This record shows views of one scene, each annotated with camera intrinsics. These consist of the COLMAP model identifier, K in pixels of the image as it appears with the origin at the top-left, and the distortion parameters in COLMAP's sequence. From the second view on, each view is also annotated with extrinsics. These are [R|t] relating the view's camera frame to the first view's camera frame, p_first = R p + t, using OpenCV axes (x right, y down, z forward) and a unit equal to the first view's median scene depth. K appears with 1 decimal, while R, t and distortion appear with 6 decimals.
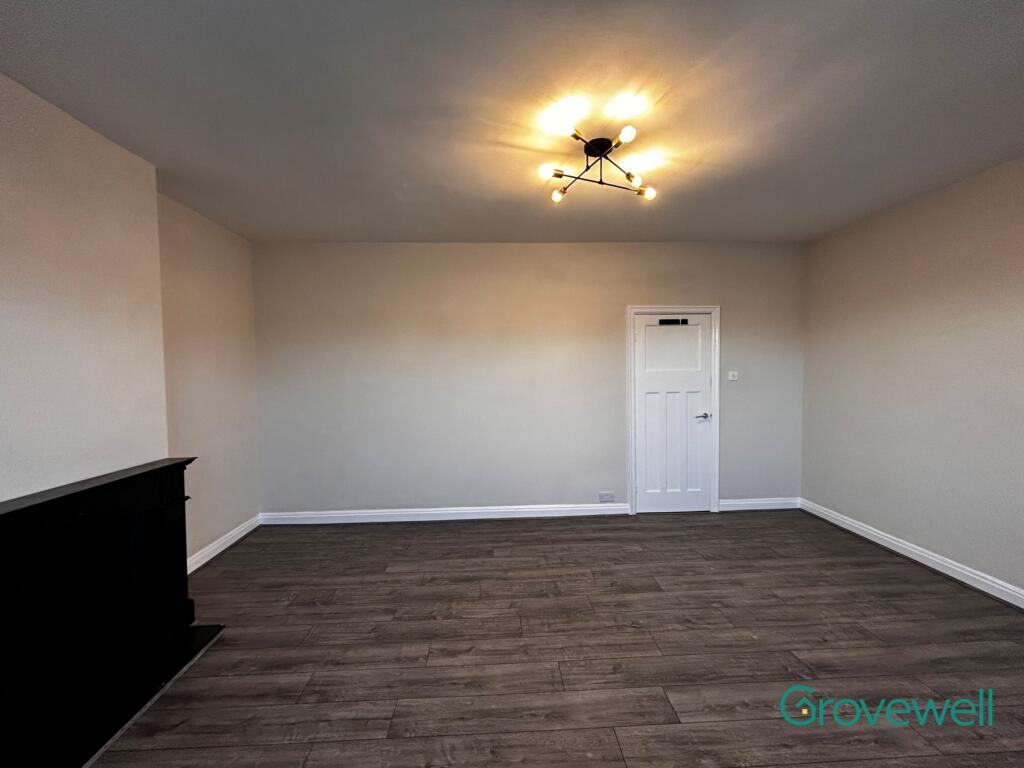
lens RADIAL K [[418.0, 0, 512.3], [0, 418.0, 382.0], [0, 0, 1]] dist [-0.000894, 0.003791]
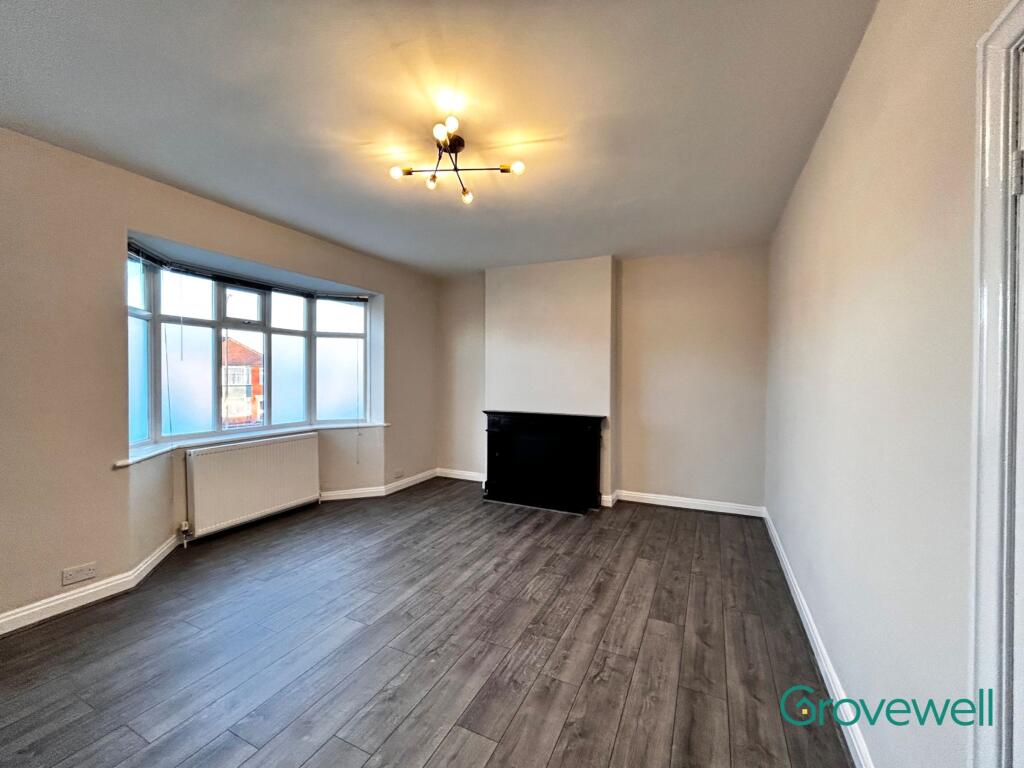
lens RADIAL K [[418.0, 0, 512.3], [0, 418.0, 382.0], [0, 0, 1]] dist [-0.000894, 0.003791]
pose [[-0.476666, 0.022124, -0.878806, 0.955176], [-0.028491, 0.998769, 0.040598, -0.027295], [0.878623, 0.044389, -0.475449, 1.509063]]
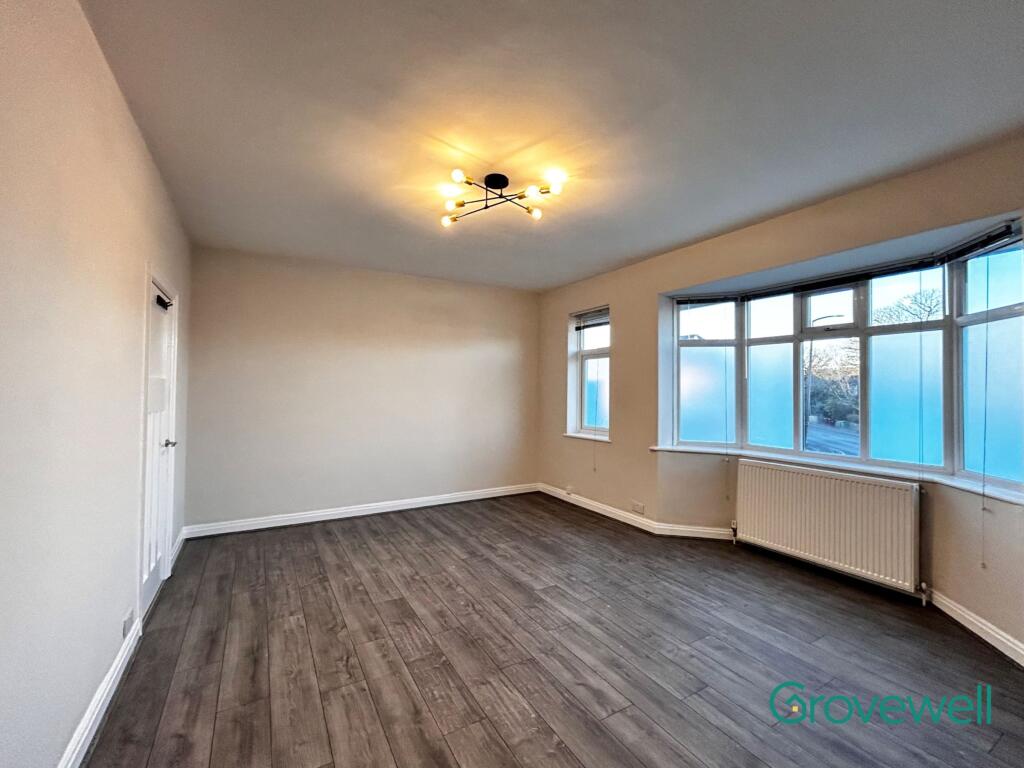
lens RADIAL K [[431.9, 0, 512.0], [0, 431.9, 380.6], [0, 0, 1]] dist [0.001748, 0.001254]
pose [[-0.463534, 0.030407, 0.885557, -0.786021], [0.026724, 0.999436, -0.020330, 0.007269], [-0.885676, 0.014242, -0.464085, 1.402119]]
